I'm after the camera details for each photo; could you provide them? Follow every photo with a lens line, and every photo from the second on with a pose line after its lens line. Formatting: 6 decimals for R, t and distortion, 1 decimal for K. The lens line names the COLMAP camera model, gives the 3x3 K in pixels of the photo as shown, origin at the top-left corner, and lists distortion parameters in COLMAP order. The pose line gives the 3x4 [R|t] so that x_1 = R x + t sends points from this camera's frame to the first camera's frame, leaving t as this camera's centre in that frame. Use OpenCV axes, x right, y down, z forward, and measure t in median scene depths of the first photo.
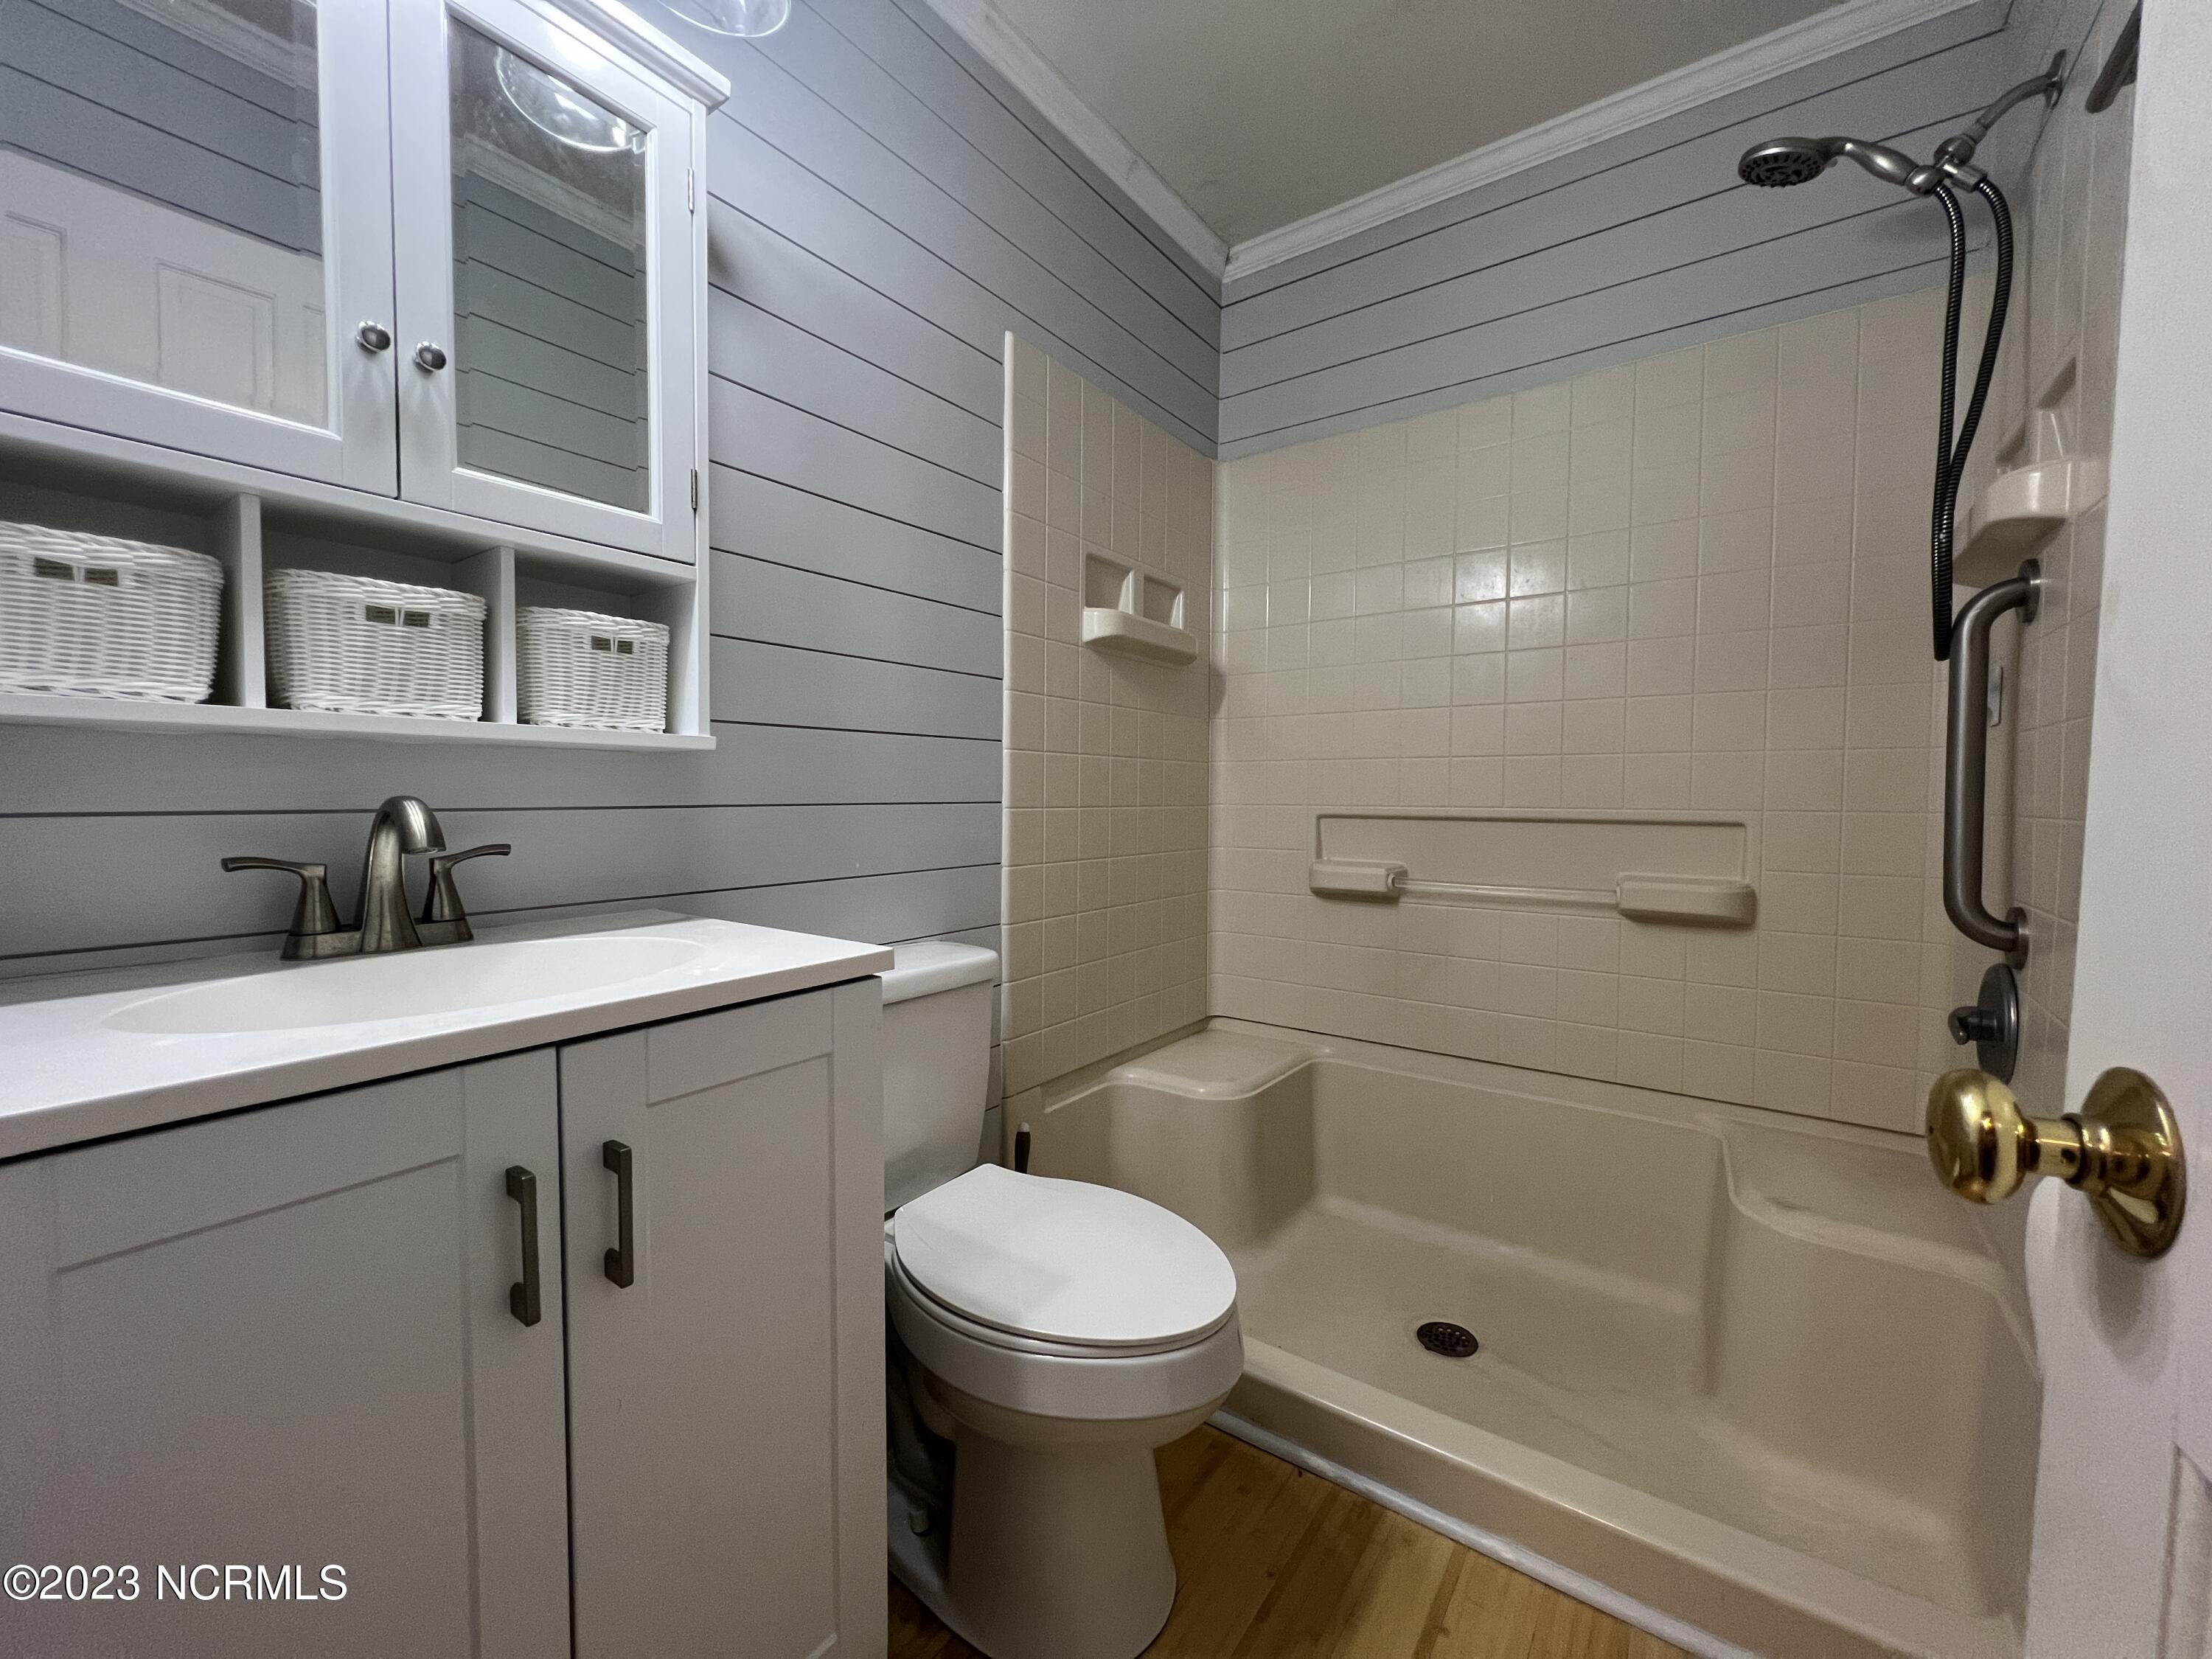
lens RADIAL K [[888.6, 0, 1105.4], [0, 888.6, 828.0], [0, 0, 1]] dist [-0.000131, -0.000546]
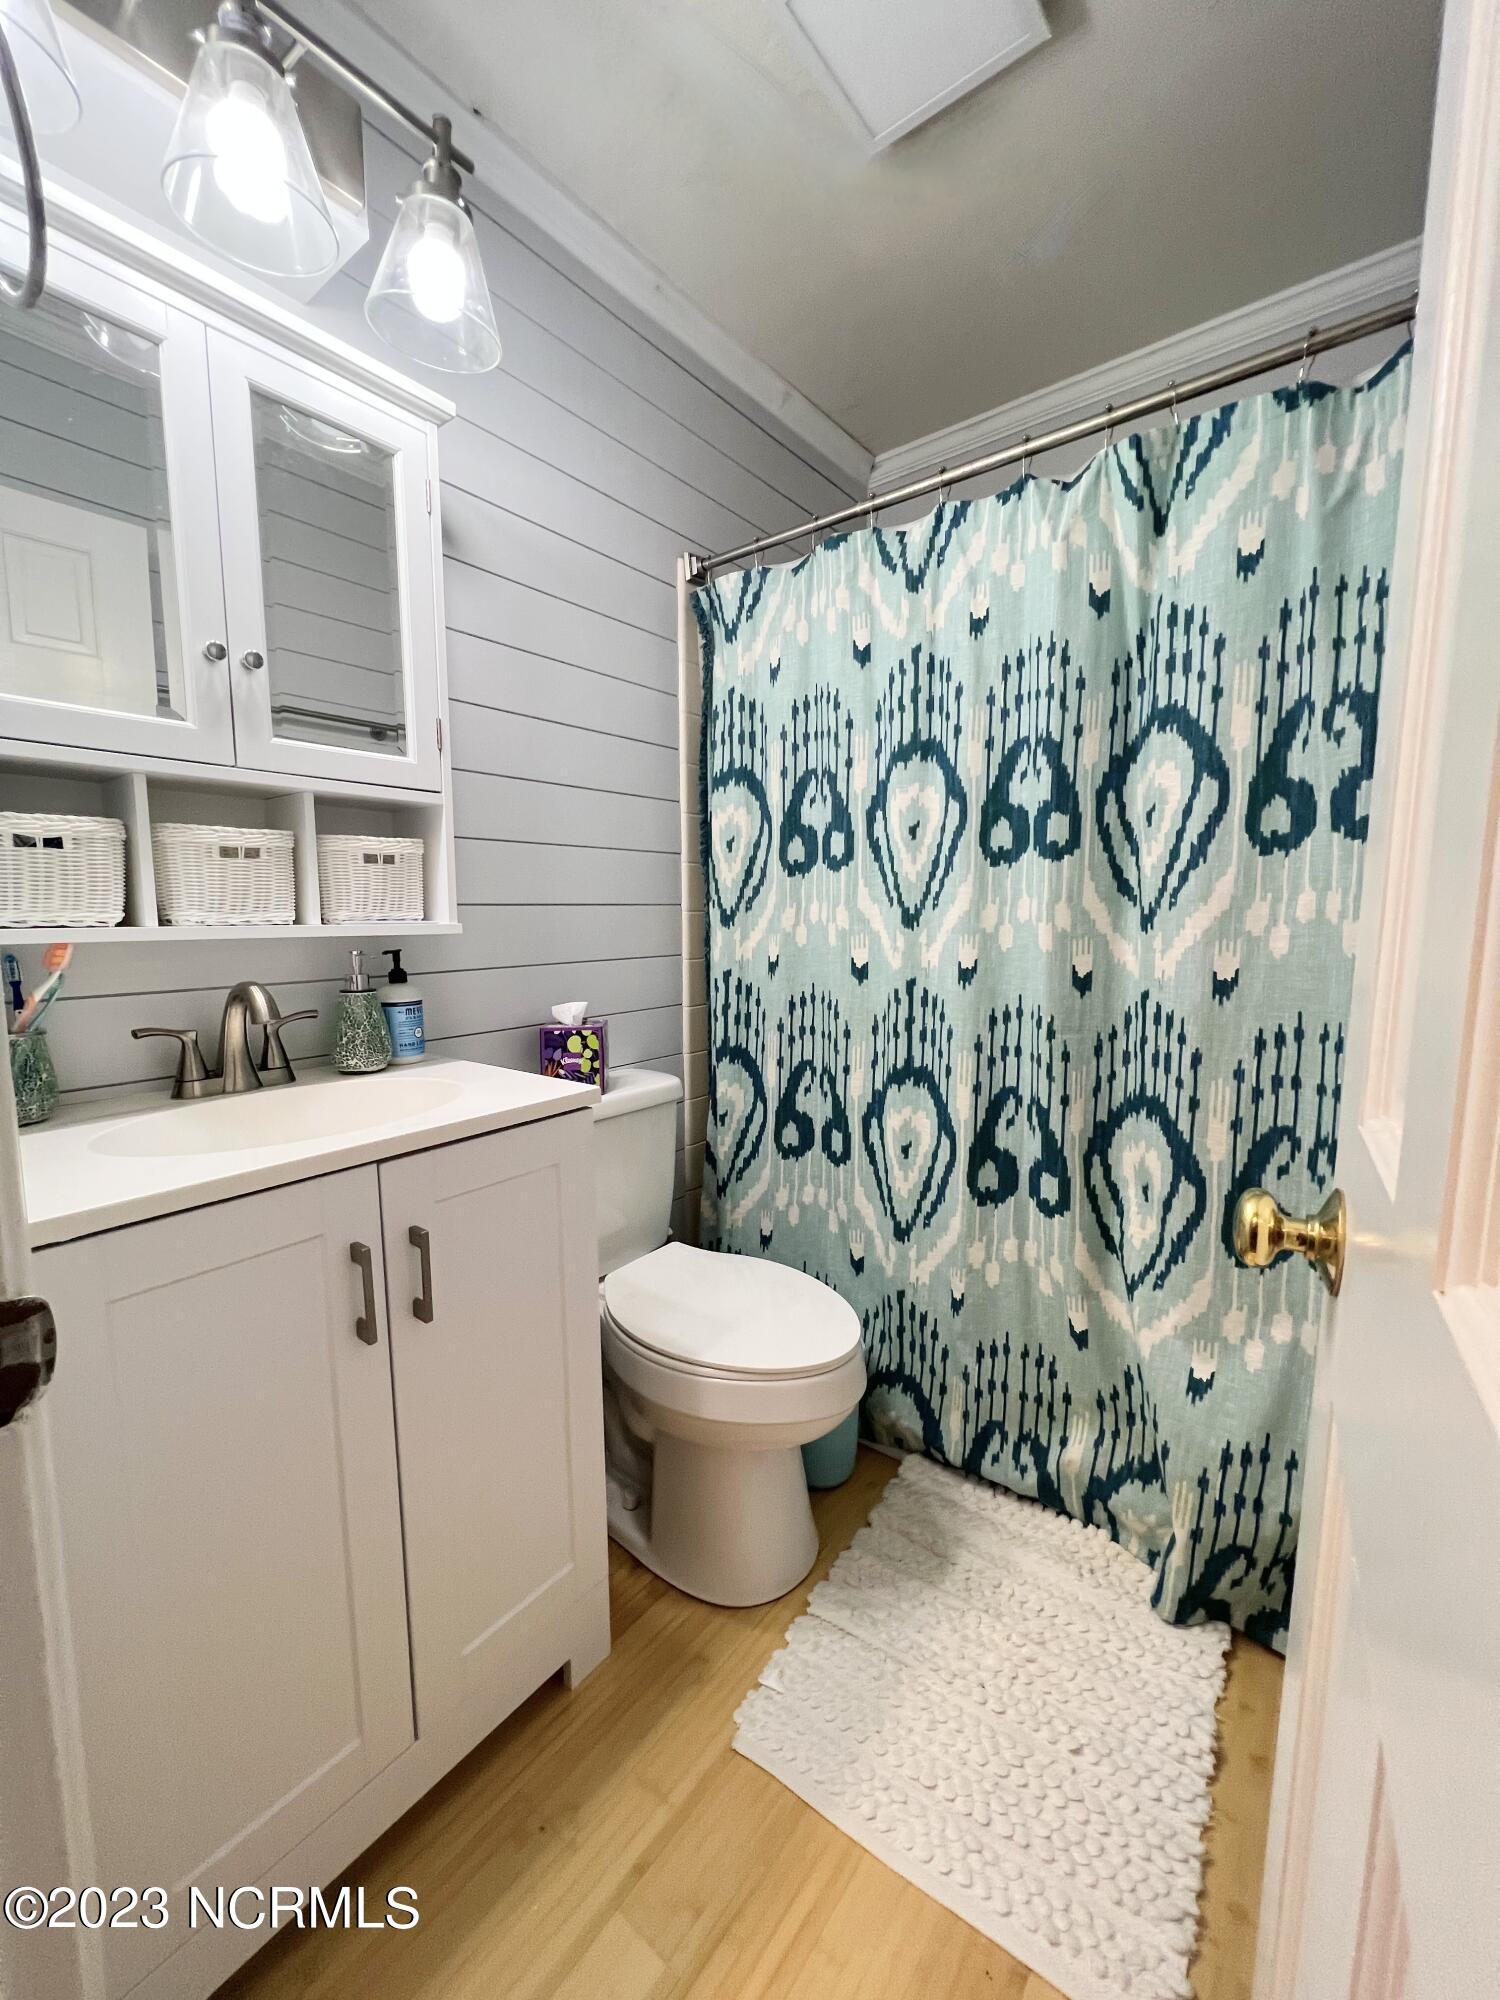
lens RADIAL K [[801.7, 0, 748.1], [0, 801.7, 1005.8], [0, 0, 1]] dist [-0.000568, 0.000054]
pose [[0.999165, -0.008061, -0.040051, 0.034582], [0.010976, 0.997263, 0.073118, -0.072776], [0.039352, -0.073496, 0.996519, -0.195743]]
